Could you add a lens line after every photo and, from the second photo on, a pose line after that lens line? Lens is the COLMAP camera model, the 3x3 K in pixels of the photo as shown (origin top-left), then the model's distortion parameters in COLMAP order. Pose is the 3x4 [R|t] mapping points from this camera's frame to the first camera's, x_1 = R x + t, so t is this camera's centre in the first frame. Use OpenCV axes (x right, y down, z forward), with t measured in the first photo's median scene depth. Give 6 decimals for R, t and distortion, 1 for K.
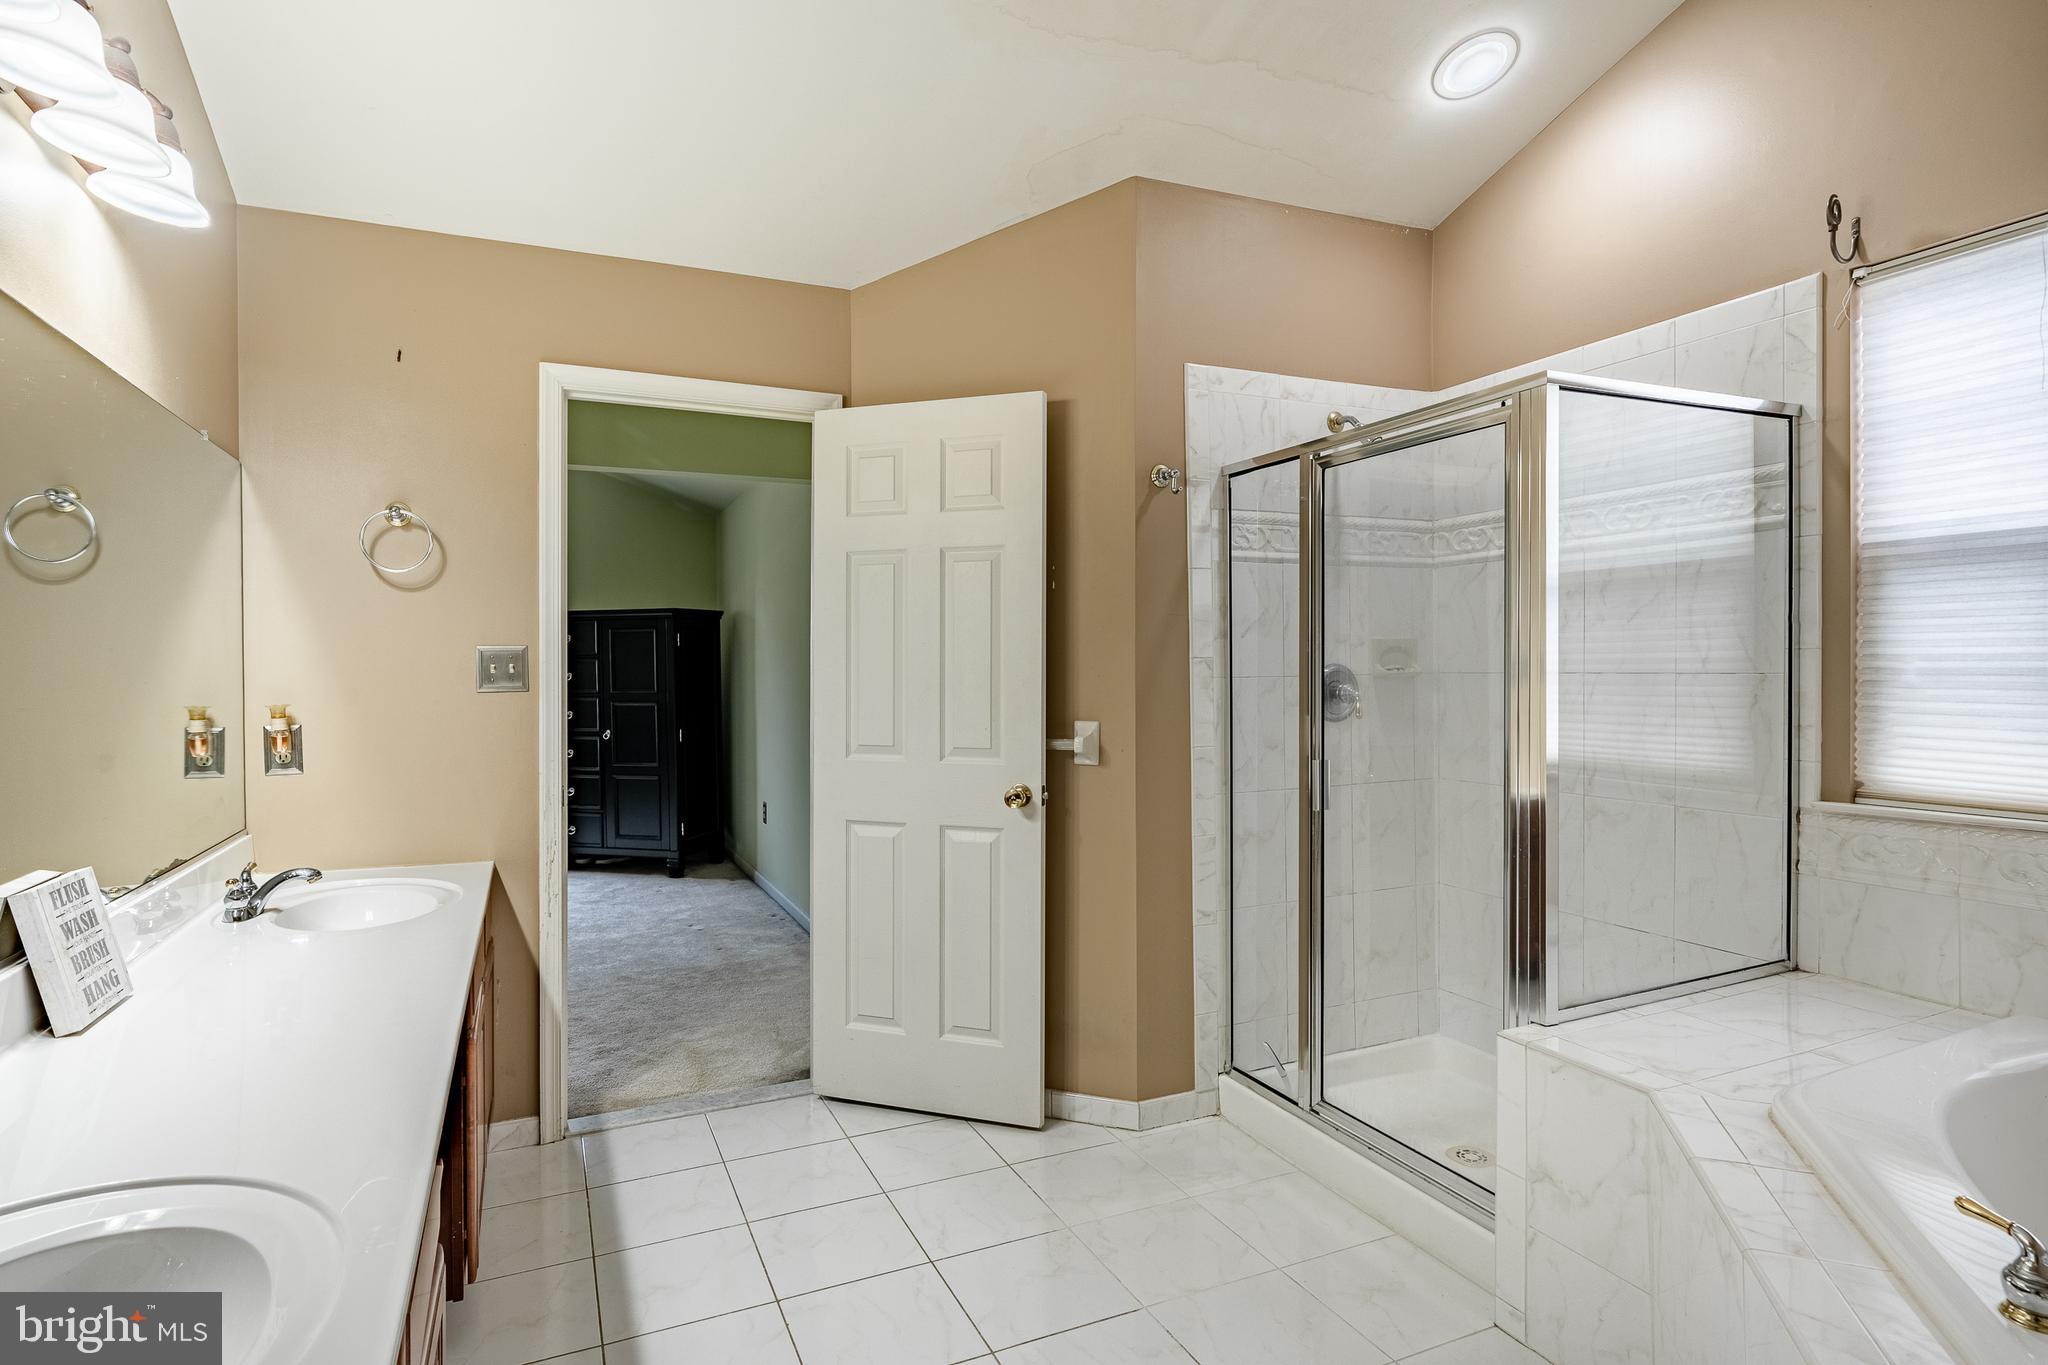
lens RADIAL K [[1093.2, 0, 1032.0], [0, 1093.2, 684.2], [0, 0, 1]] dist [0.000023, -0.000063]
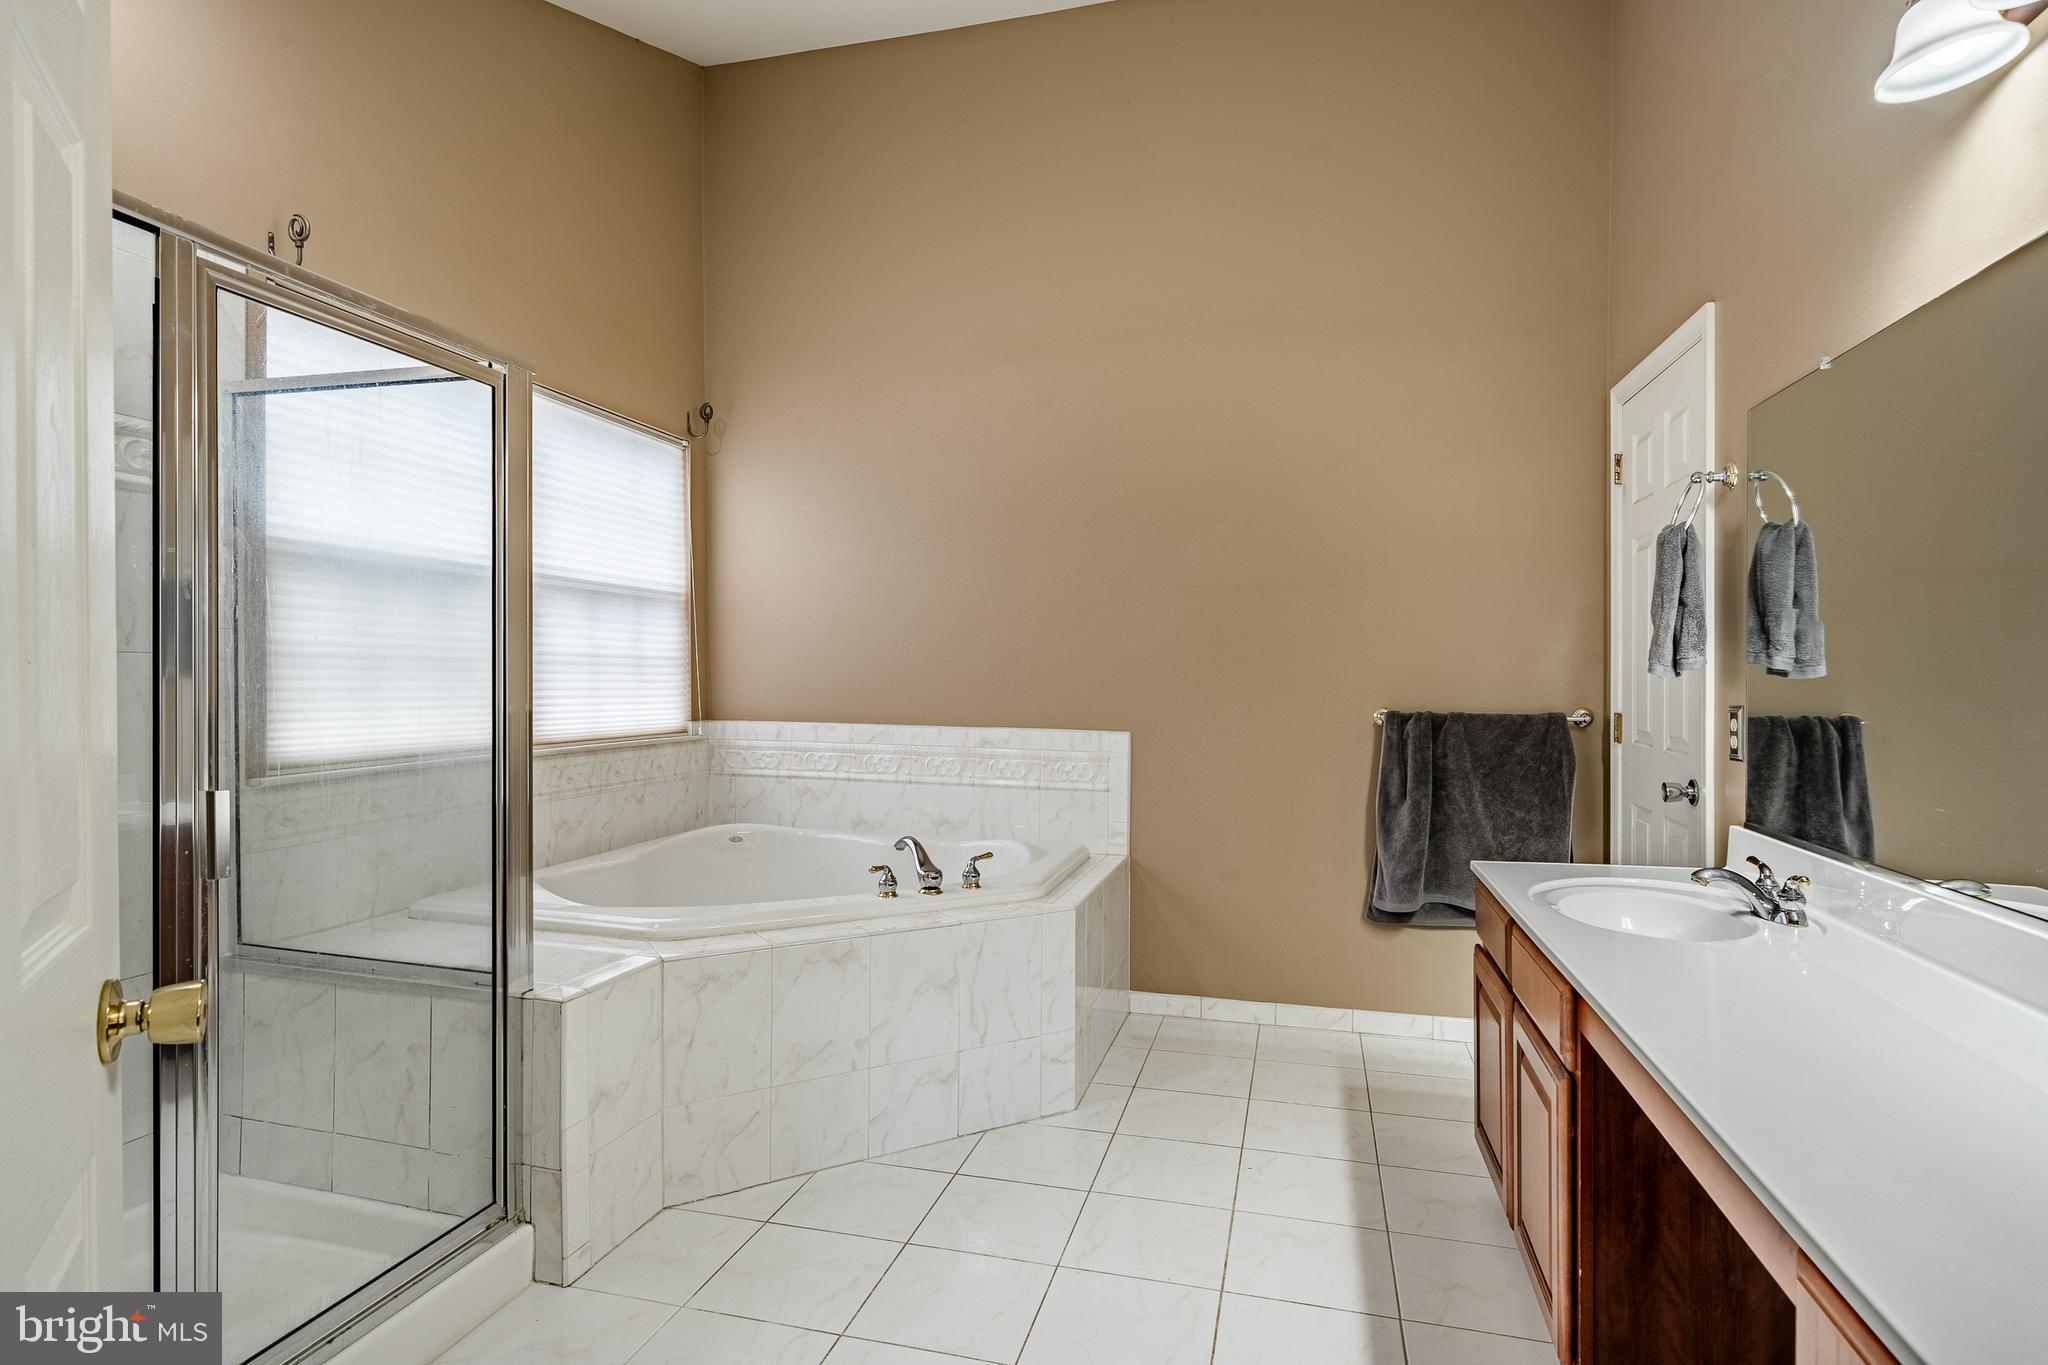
lens RADIAL K [[1093.2, 0, 1009.5], [0, 1093.2, 679.7], [0, 0, 1]] dist [0.000023, -0.000063]
pose [[-0.774518, 0.005578, 0.632527, -0.505194], [0.005581, 0.999982, -0.001985, 0.020852], [-0.632527, 0.001993, -0.774535, 1.410080]]
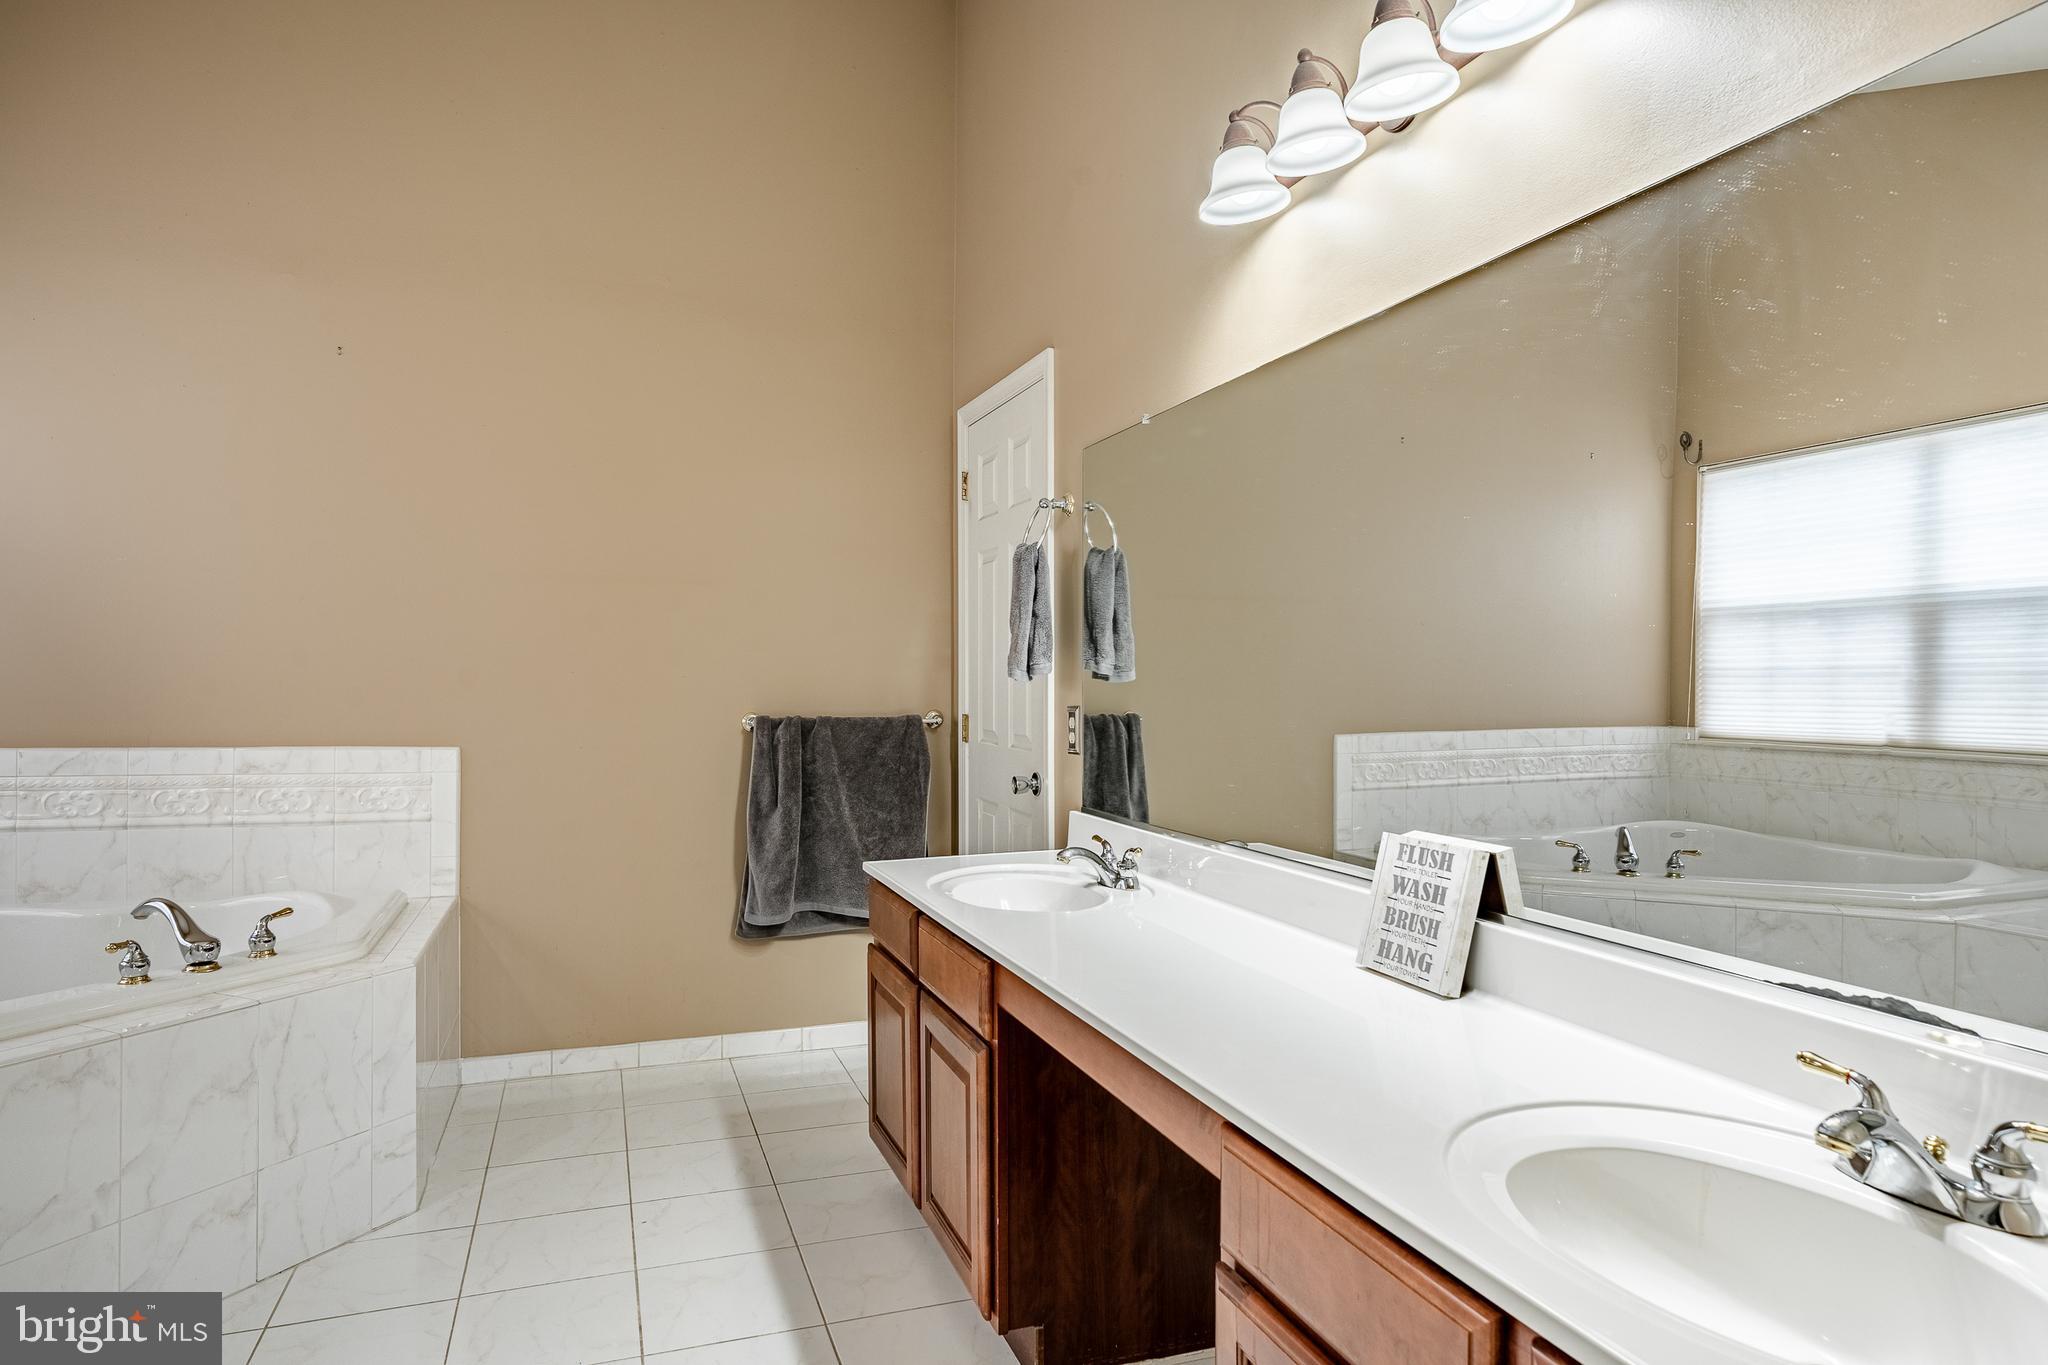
lens RADIAL K [[1229.2, 0, 1039.5], [0, 1229.2, 685.8], [0, 0, 1]] dist [-0.004916, 0.000888]
pose [[-0.998531, 0.007096, 0.053712, -0.426541], [0.007358, 0.999962, 0.004683, 0.019120], [-0.053677, 0.005071, -0.998545, 1.494633]]
